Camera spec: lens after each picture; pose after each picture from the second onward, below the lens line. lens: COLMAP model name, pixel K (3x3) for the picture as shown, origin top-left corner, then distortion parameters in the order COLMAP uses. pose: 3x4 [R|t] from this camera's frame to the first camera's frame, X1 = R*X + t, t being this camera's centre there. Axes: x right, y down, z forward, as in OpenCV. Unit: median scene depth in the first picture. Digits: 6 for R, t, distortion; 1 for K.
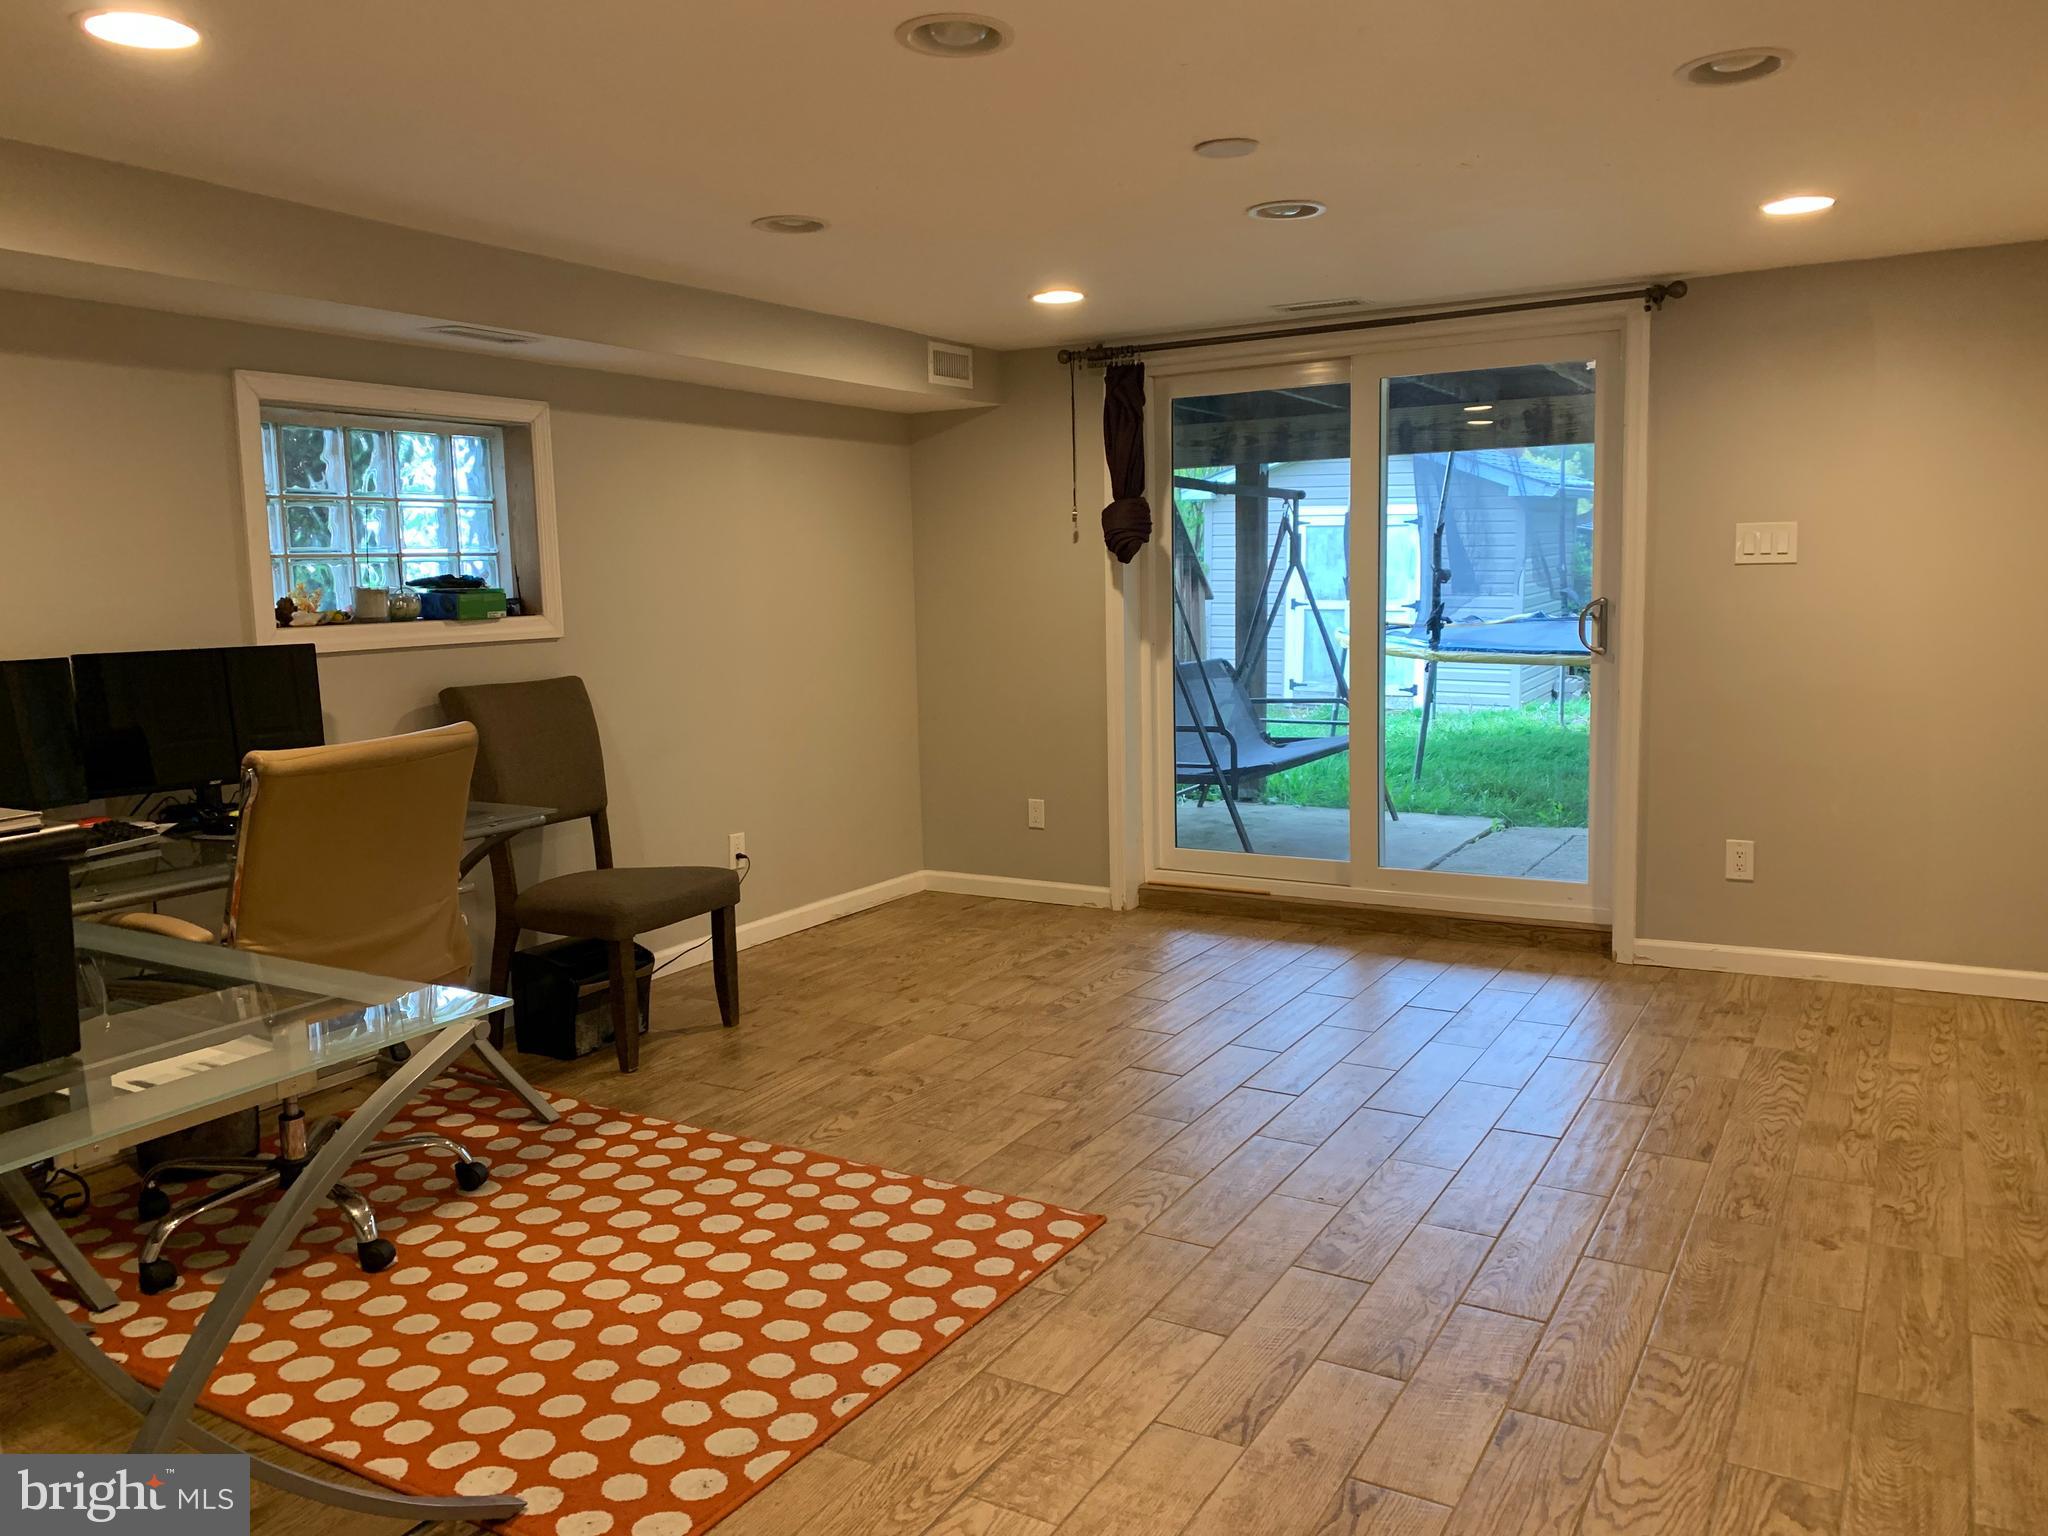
lens RADIAL K [[1557.7, 0, 1024.0], [0, 1557.7, 768.0], [0, 0, 1]] dist [0.004080, -0.000611]
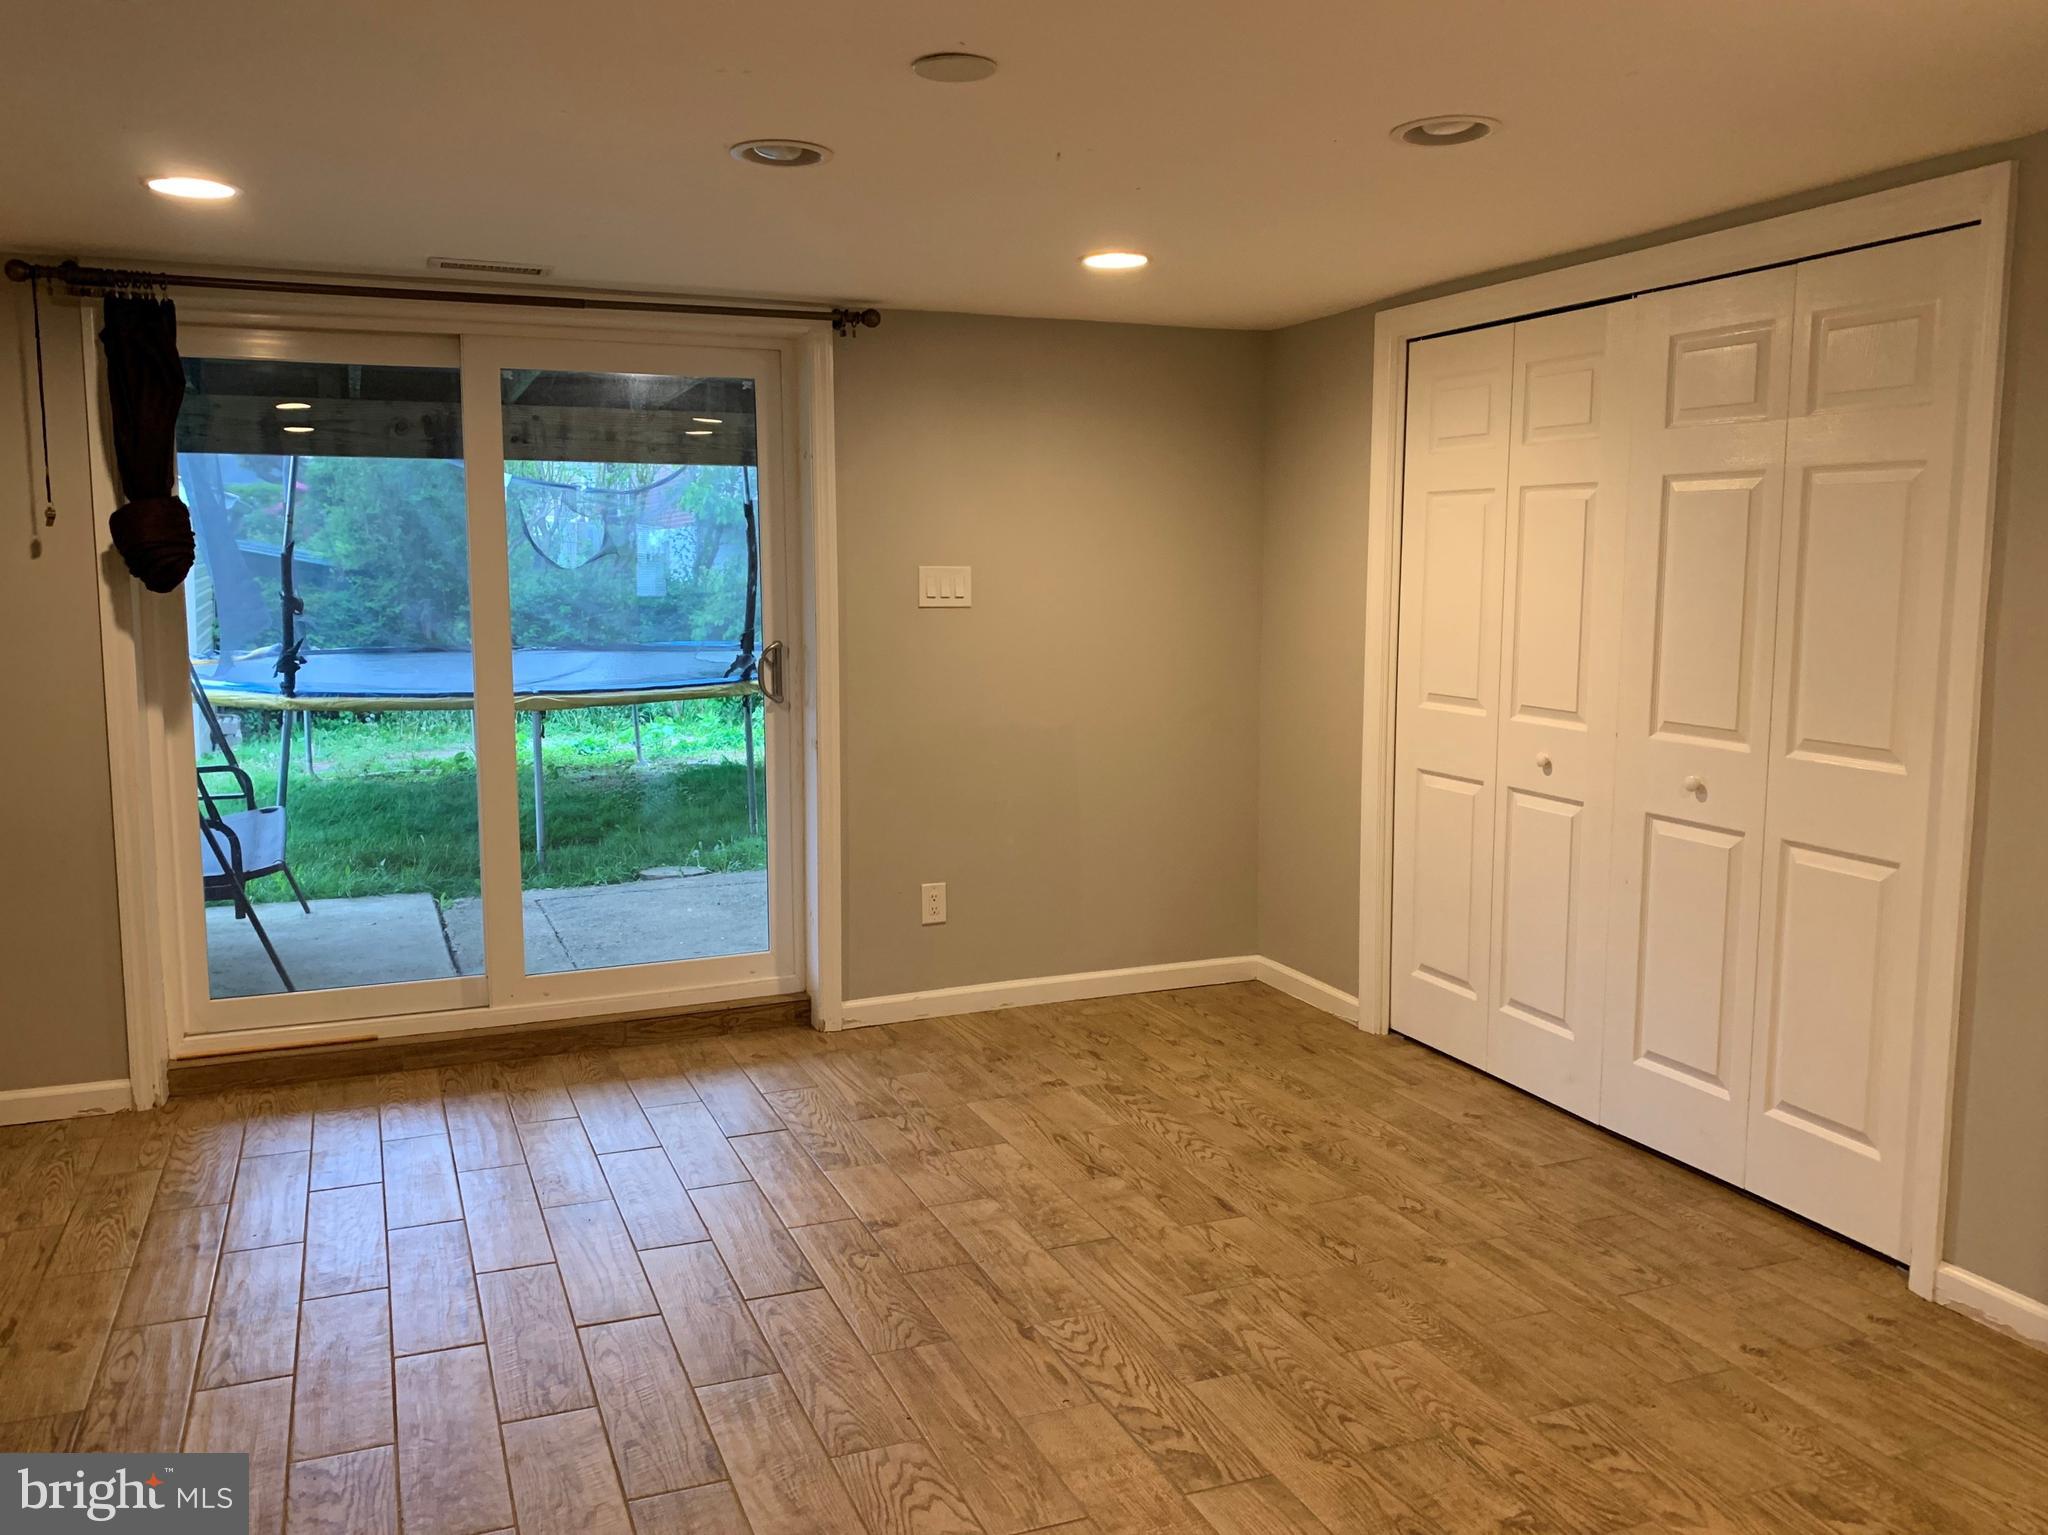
lens RADIAL K [[1630.0, 0, 987.5], [0, 1630.0, 749.8], [0, 0, 1]] dist [0.125657, -0.159273]
pose [[0.617316, -0.065919, 0.783949, -0.331871], [0.088431, 0.995982, 0.014114, -0.050747], [-0.781729, 0.060613, 0.620665, 0.326795]]
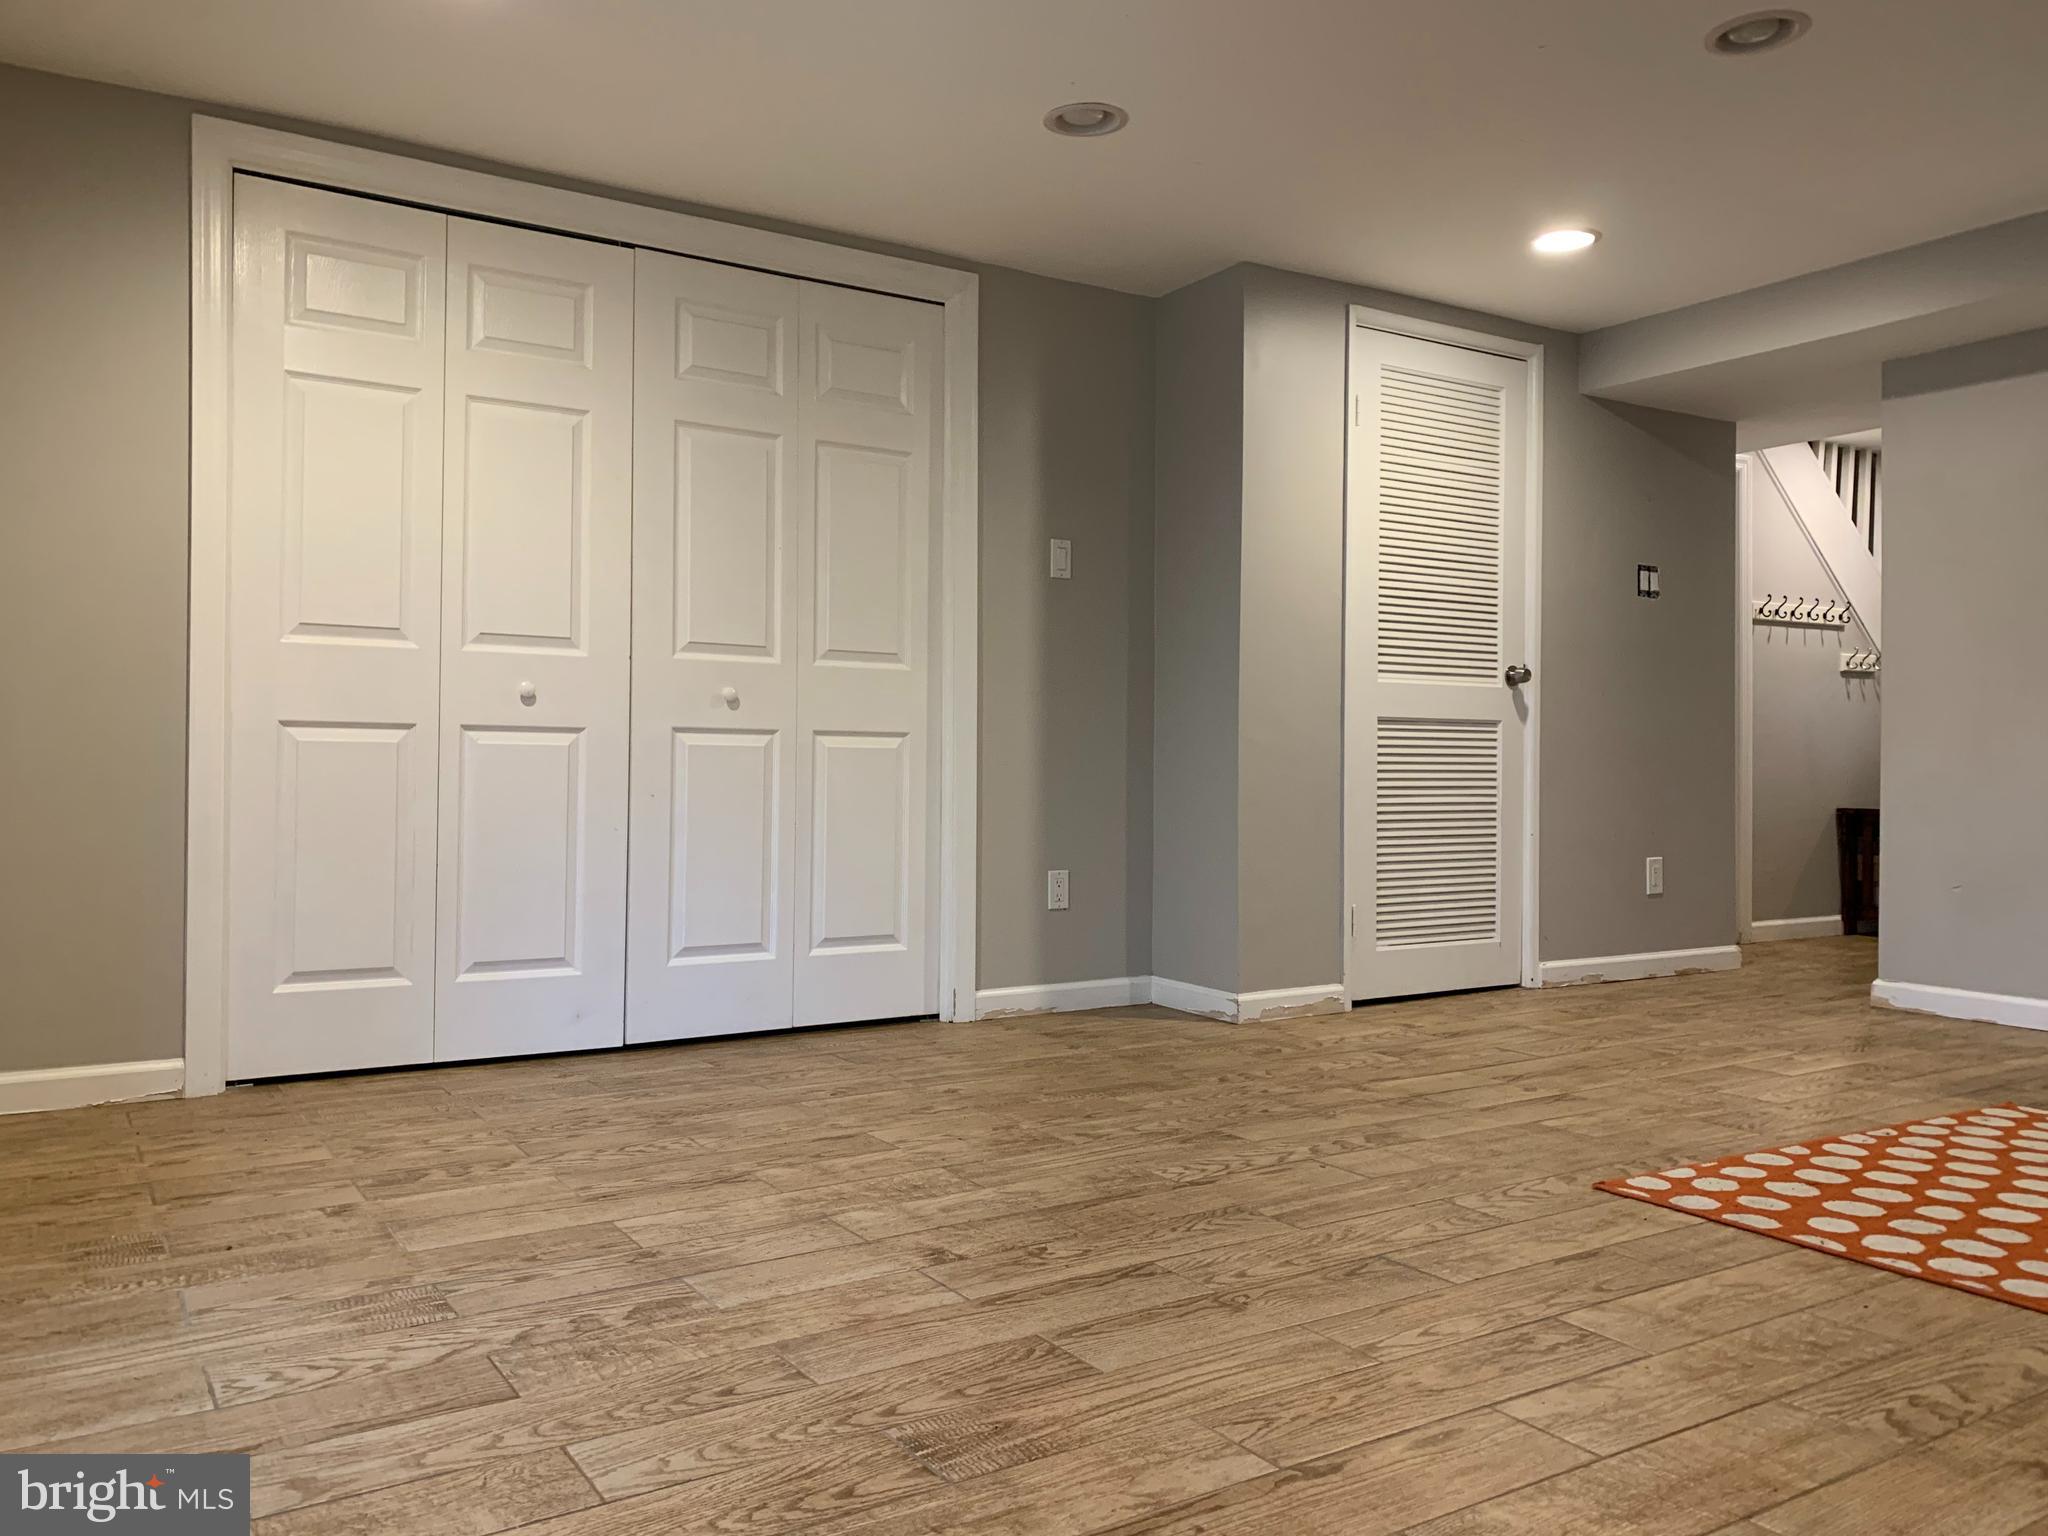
lens RADIAL K [[1543.1, 0, 1064.9], [0, 1543.1, 759.0], [0, 0, 1]] dist [0.079770, -0.098267]
pose [[-0.893316, 0.022293, 0.448877, -0.050952], [0.077020, 0.991587, 0.104032, -0.032998], [-0.442781, 0.127506, -0.887517, 1.233307]]
